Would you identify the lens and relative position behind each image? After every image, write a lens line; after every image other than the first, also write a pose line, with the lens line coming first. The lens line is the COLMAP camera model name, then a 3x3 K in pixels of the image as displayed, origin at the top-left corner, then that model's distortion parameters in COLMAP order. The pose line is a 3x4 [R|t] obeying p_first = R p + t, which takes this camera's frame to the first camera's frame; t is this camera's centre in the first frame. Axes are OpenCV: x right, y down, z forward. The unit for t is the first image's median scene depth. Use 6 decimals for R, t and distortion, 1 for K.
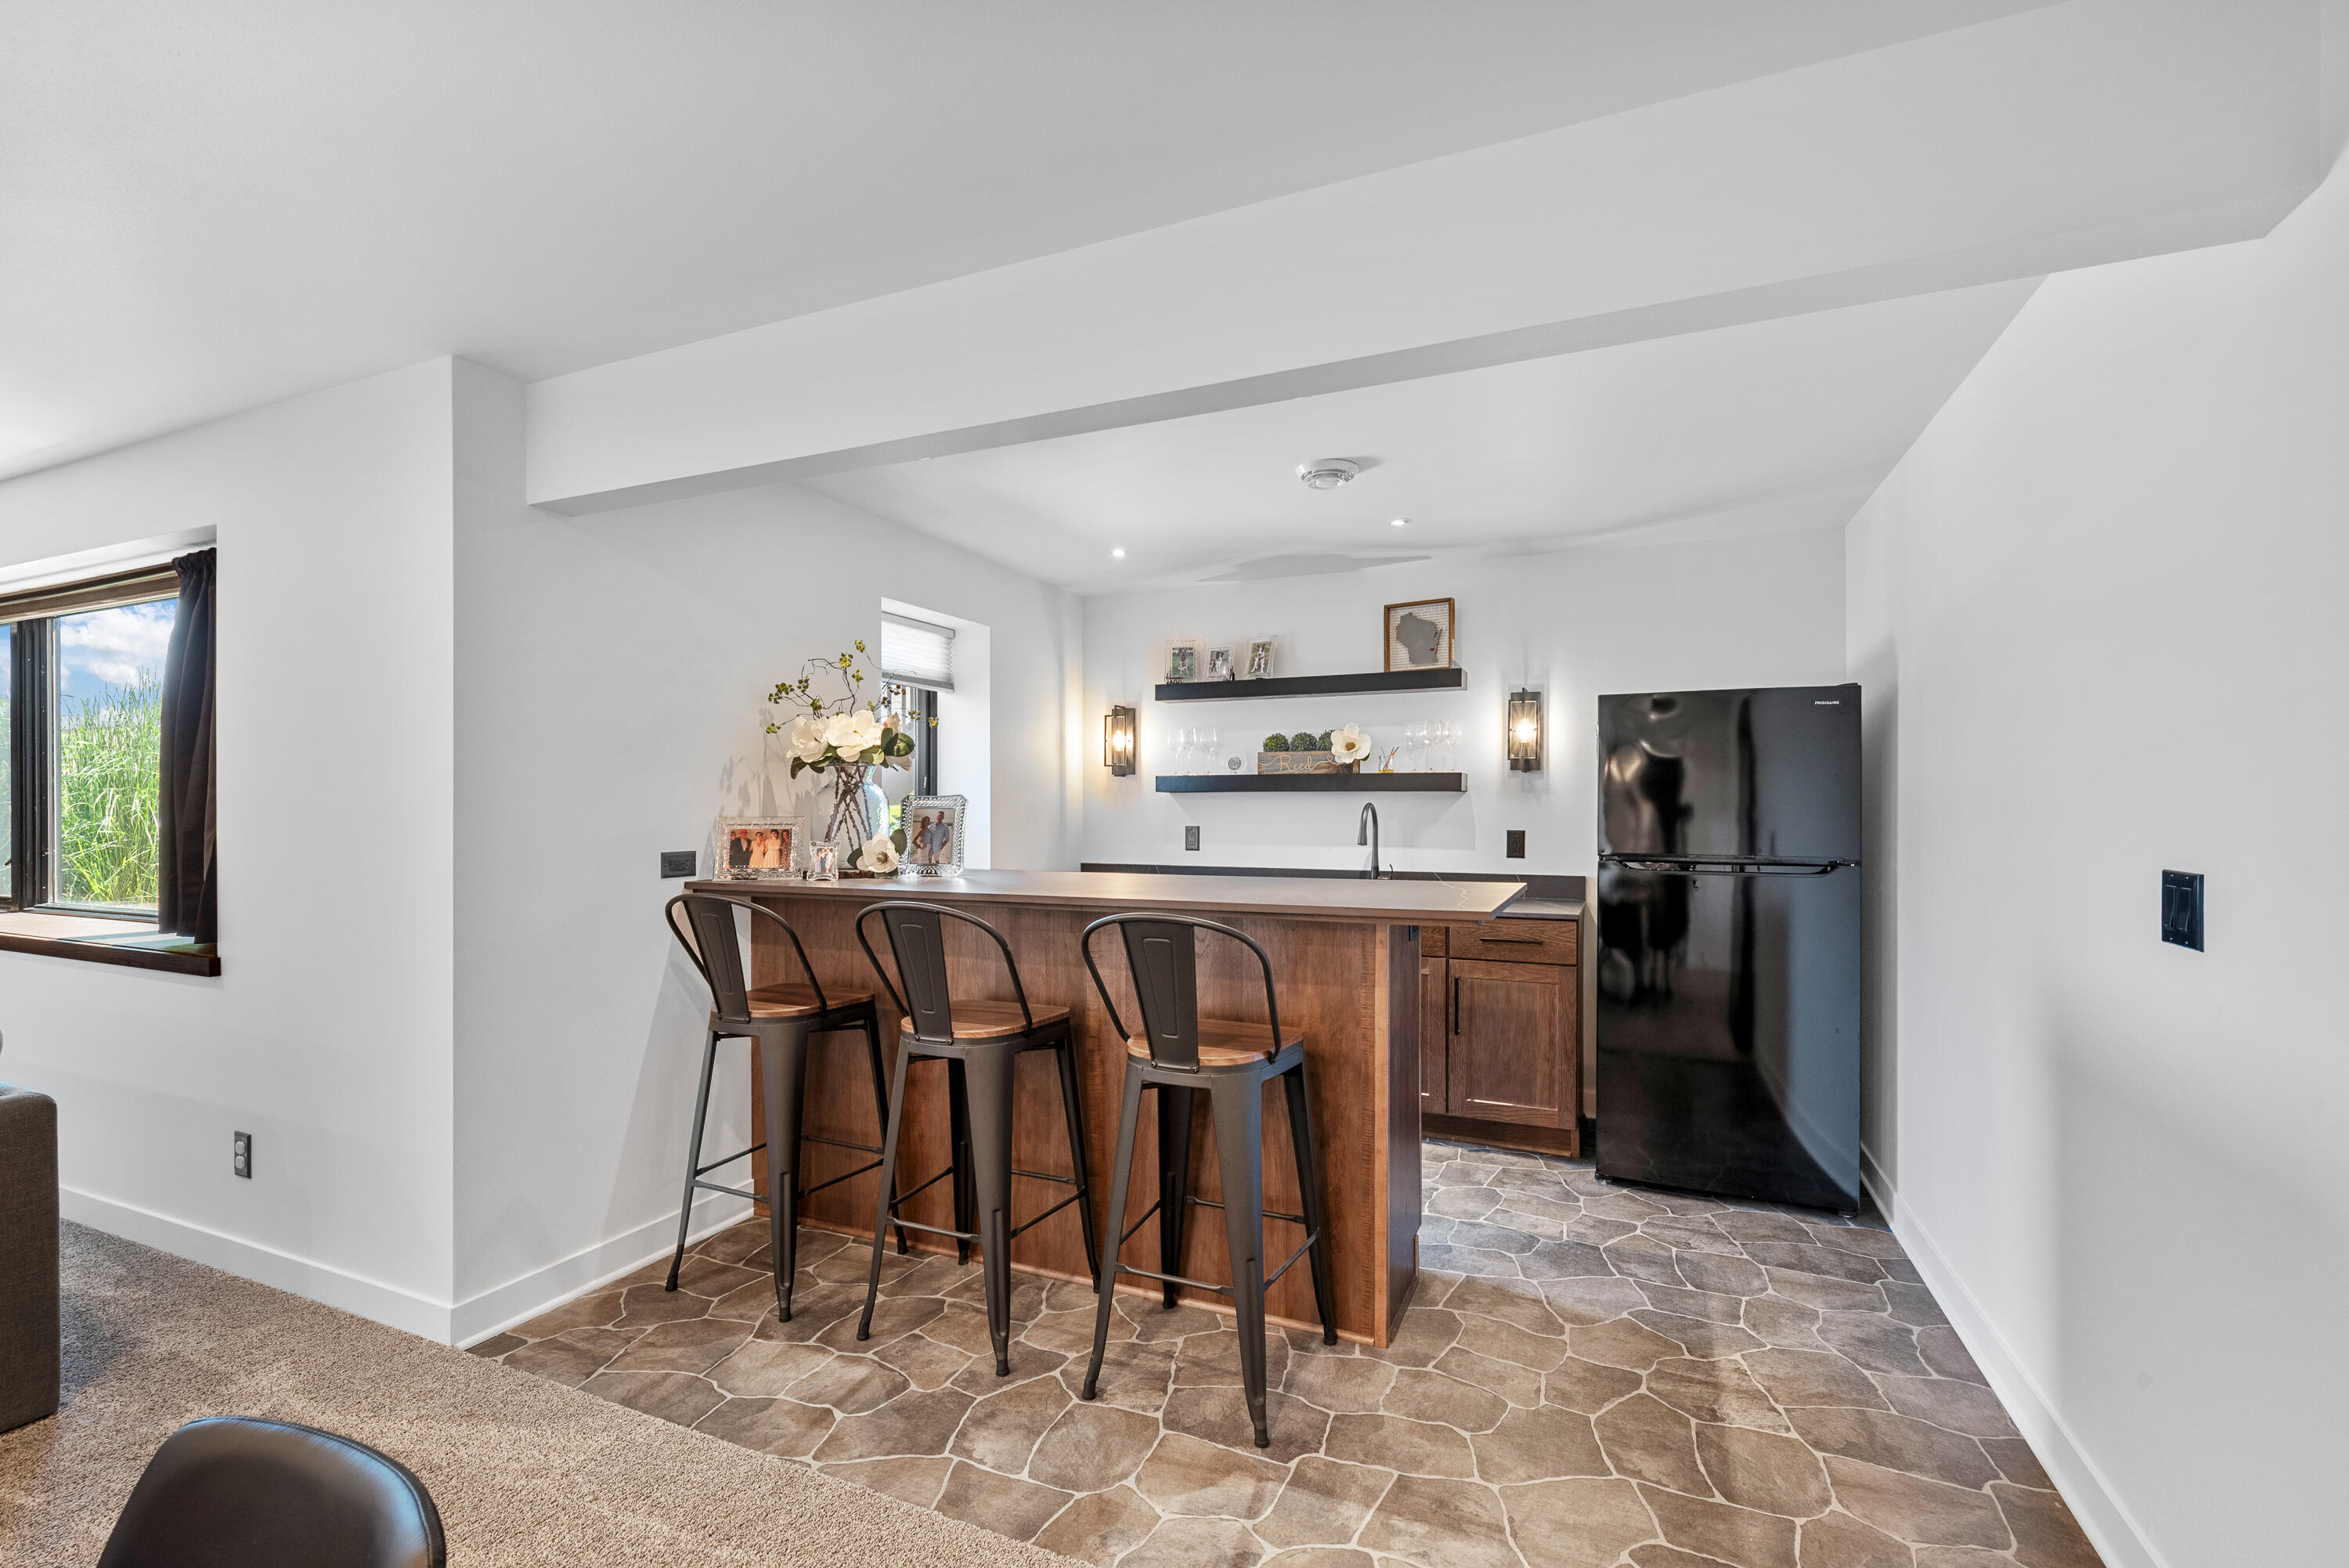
lens RADIAL K [[1022.6, 0, 1177.5], [0, 1022.6, 797.3], [0, 0, 1]] dist [0.000227, 0.000069]
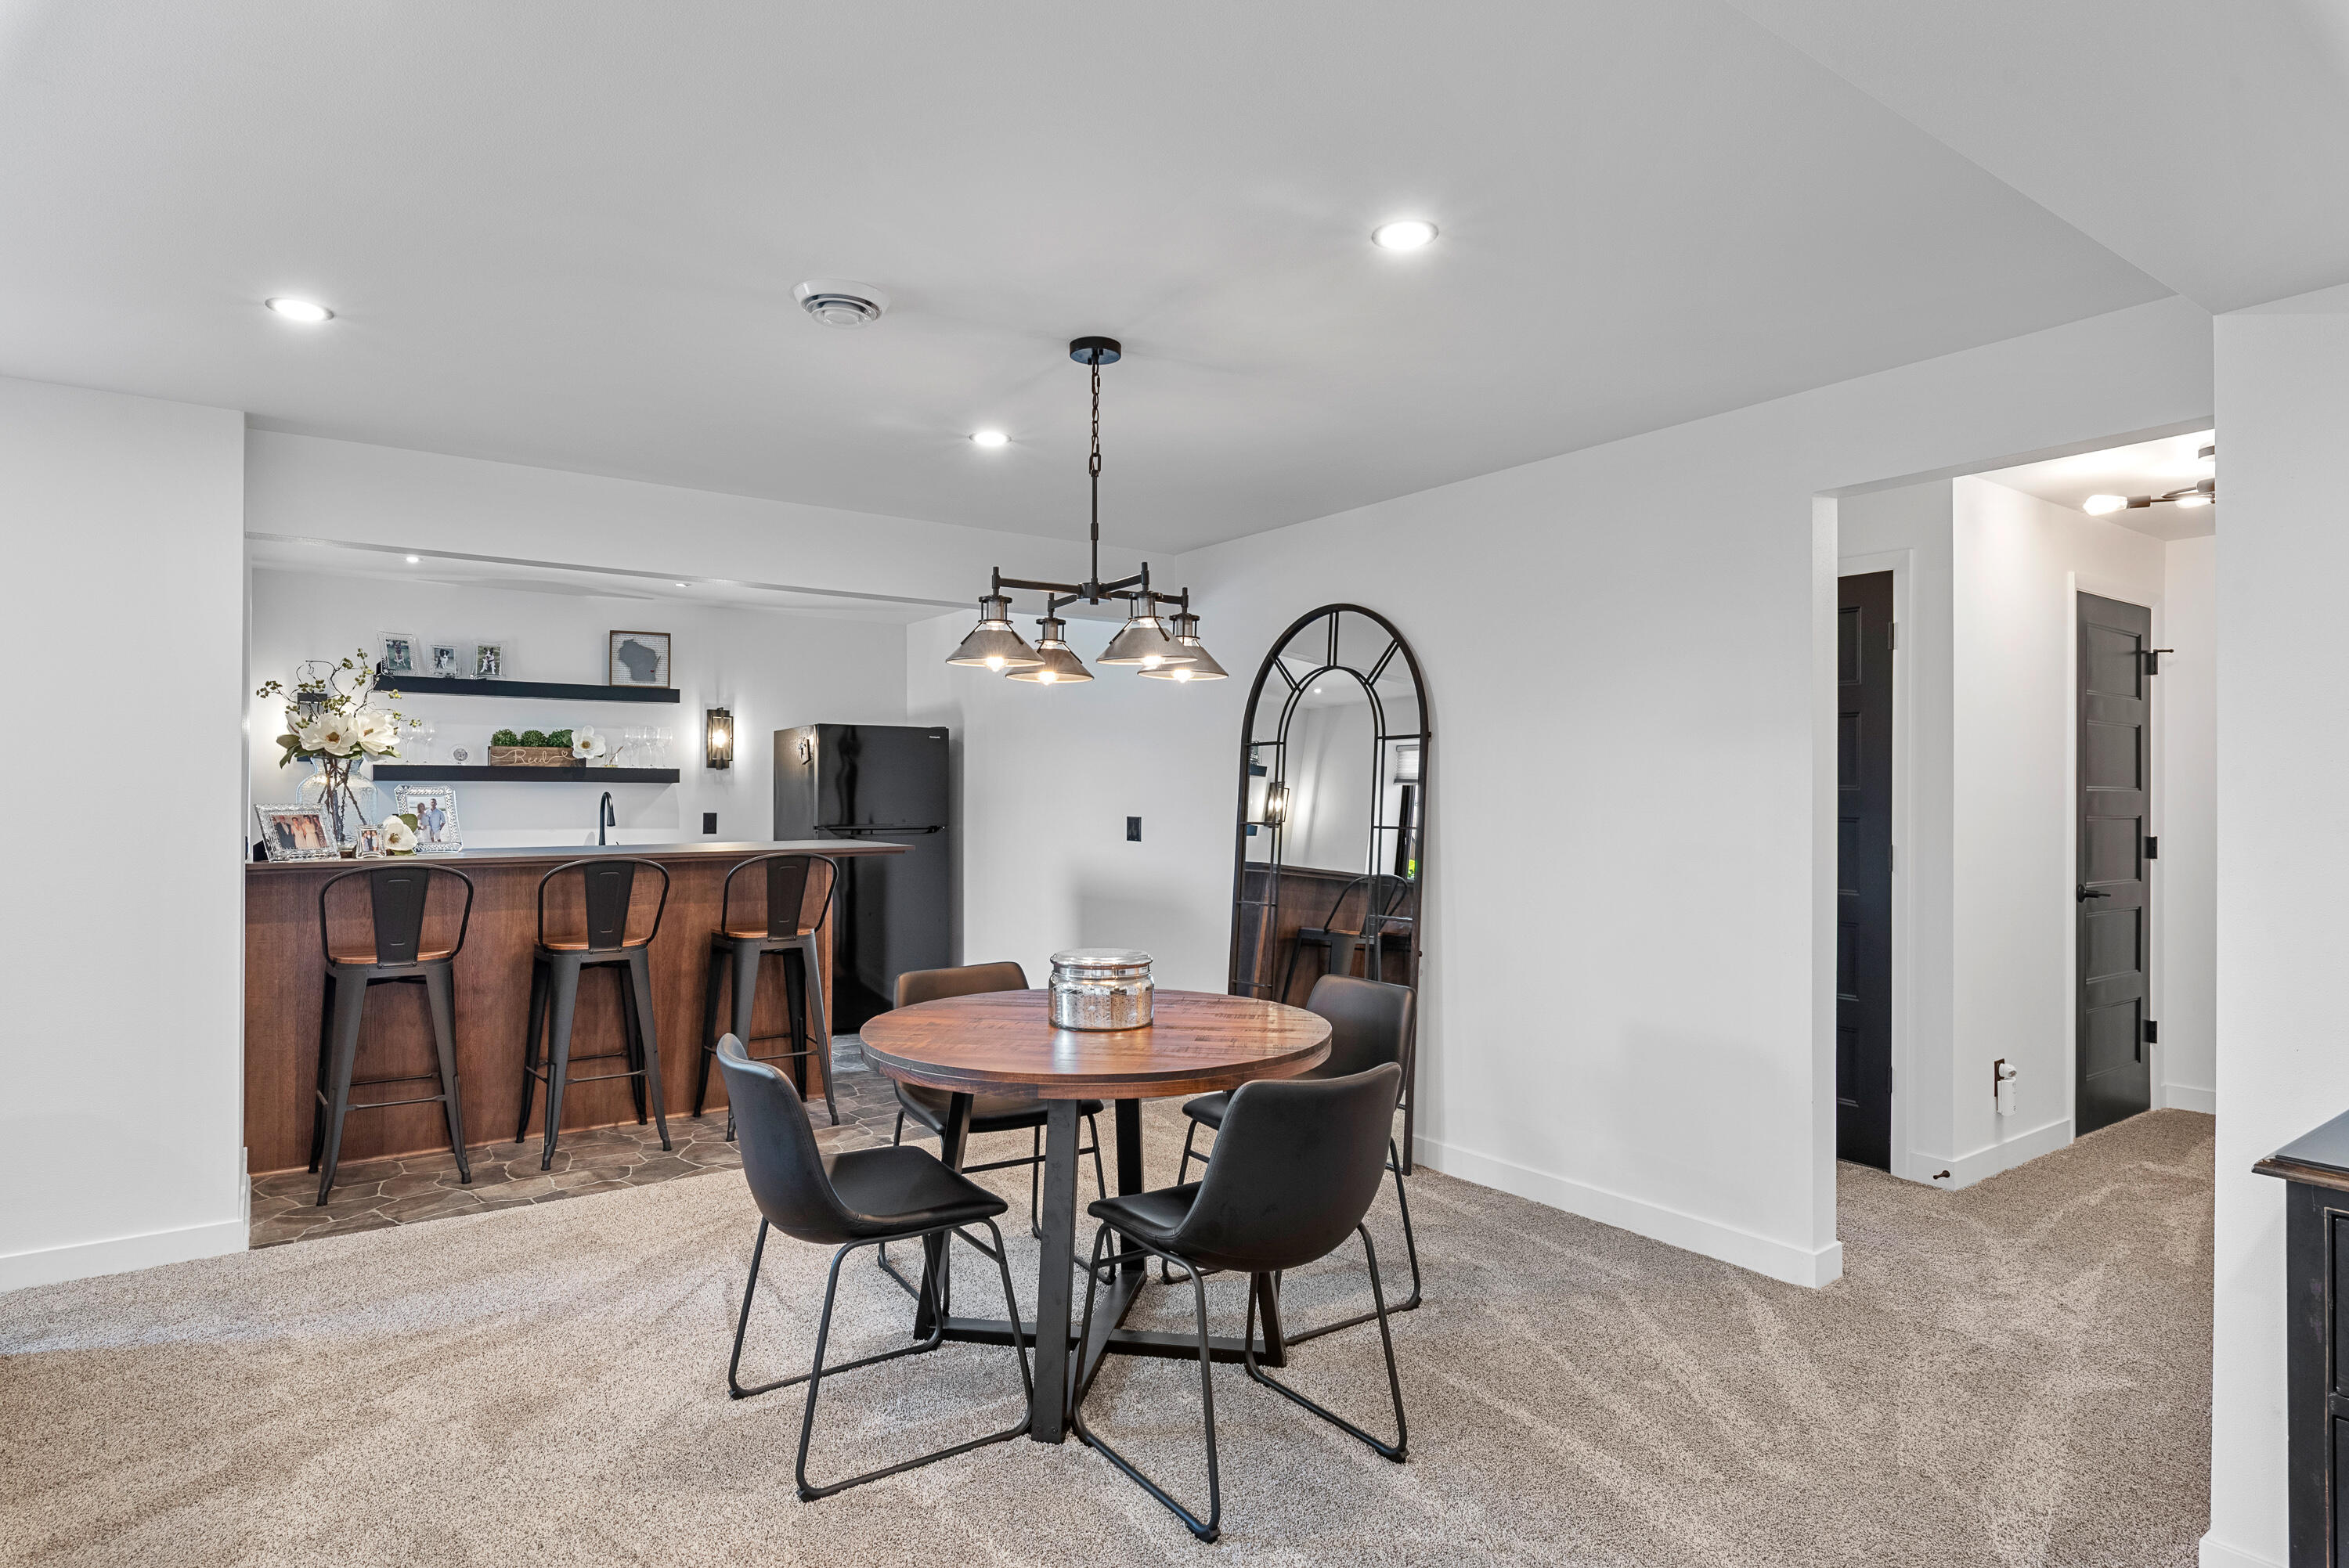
lens RADIAL K [[1199.7, 0, 1174.5], [0, 1199.7, 784.0], [0, 0, 1]] dist [-0.022824, 0.000718]
pose [[0.515838, 0.008349, 0.856645, -0.678816], [-0.007588, 0.999958, -0.005176, -0.001951], [-0.856652, -0.003831, 0.515880, -0.316754]]
